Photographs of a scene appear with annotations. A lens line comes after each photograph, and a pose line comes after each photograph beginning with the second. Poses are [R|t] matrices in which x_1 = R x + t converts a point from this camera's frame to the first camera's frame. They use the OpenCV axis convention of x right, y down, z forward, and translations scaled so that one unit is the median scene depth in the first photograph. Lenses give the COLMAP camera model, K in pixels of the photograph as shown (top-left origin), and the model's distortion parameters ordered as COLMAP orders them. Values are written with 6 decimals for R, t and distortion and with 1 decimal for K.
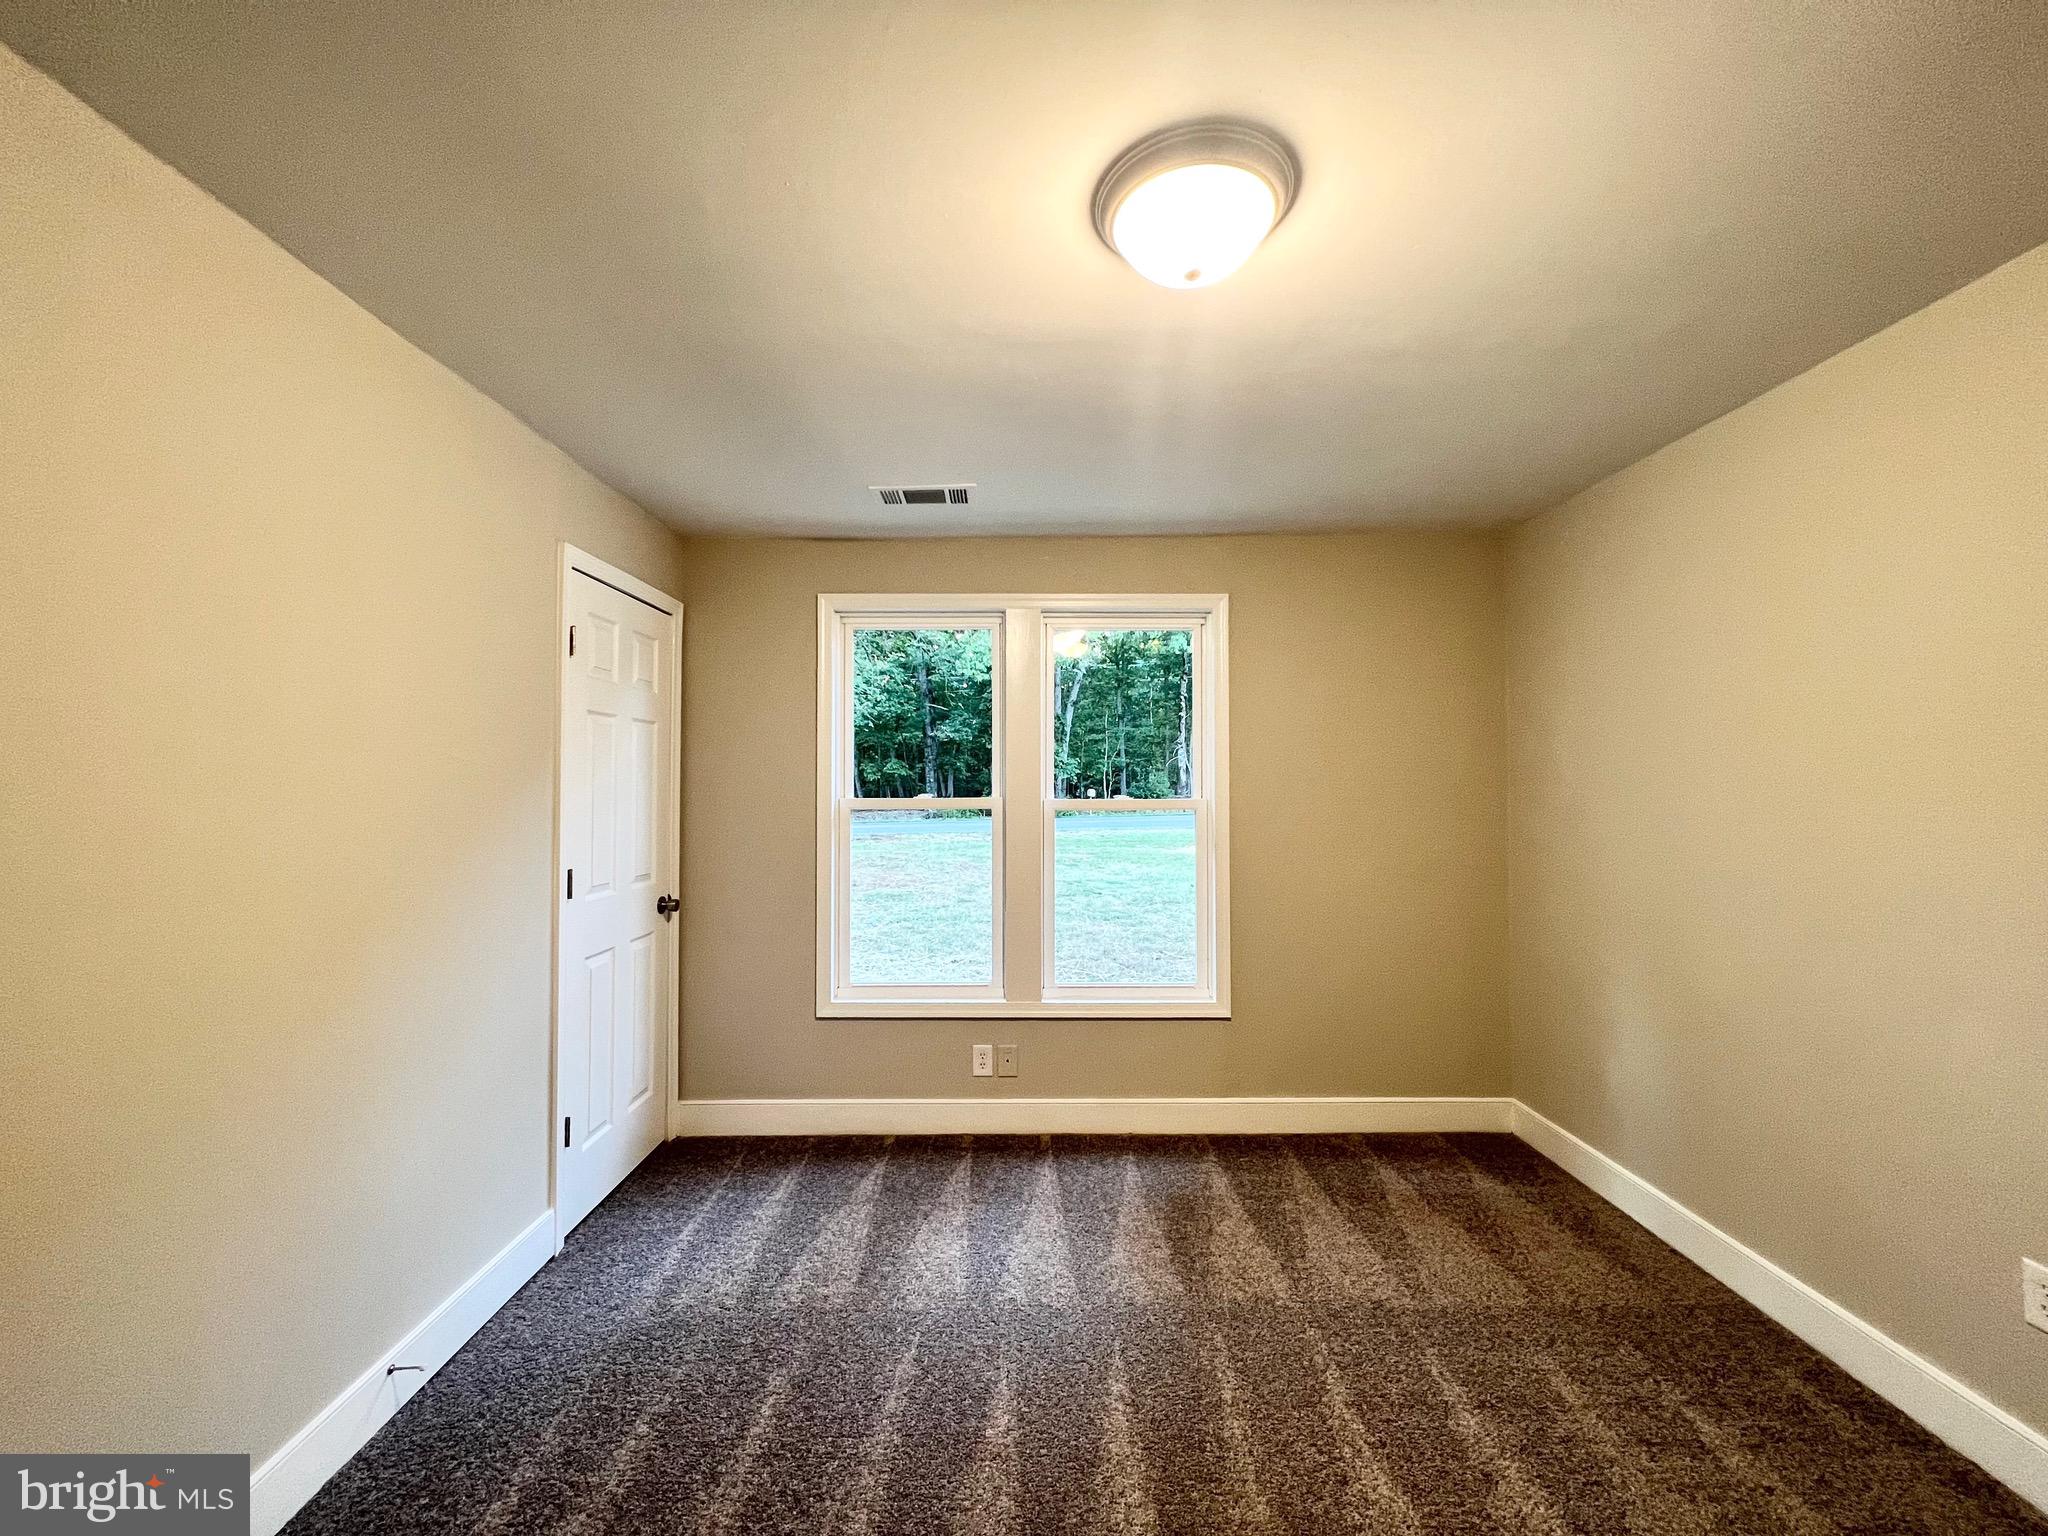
lens RADIAL K [[818.6, 0, 1019.1], [0, 818.6, 769.7], [0, 0, 1]] dist [-0.003182, 0.001955]
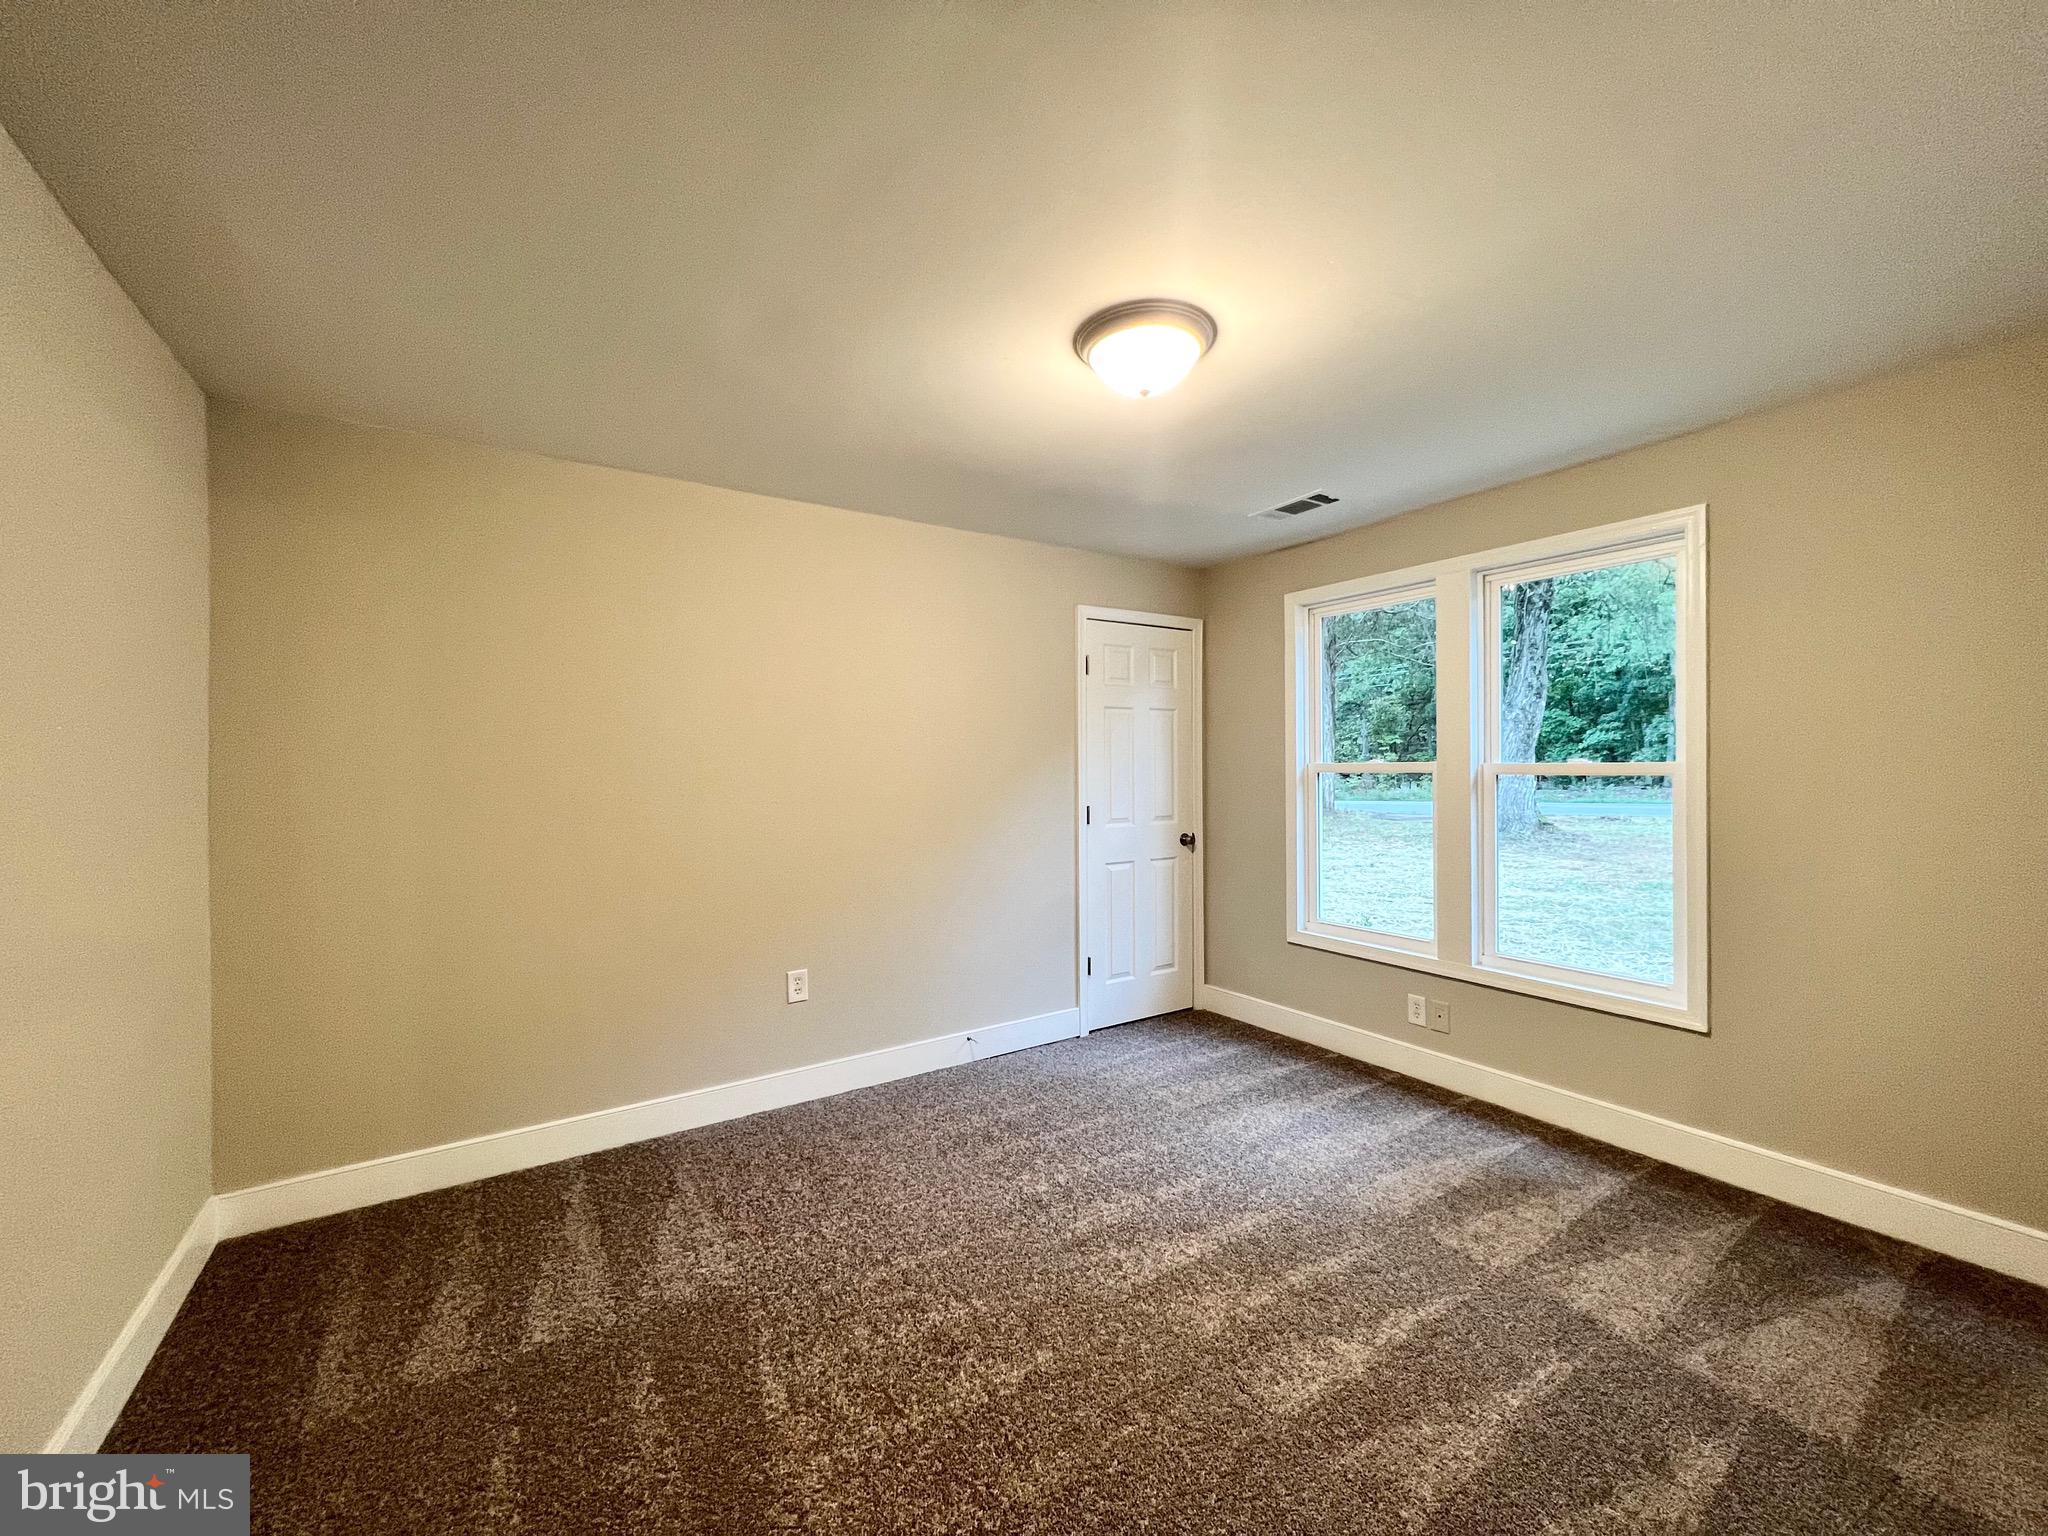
lens RADIAL K [[818.6, 0, 1011.6], [0, 818.6, 769.7], [0, 0, 1]] dist [-0.003182, 0.001955]
pose [[0.541330, 0.004538, -0.840798, 0.595857], [0.027511, 0.999354, 0.023106, 0.005923], [0.840360, -0.035640, 0.540856, -0.002257]]
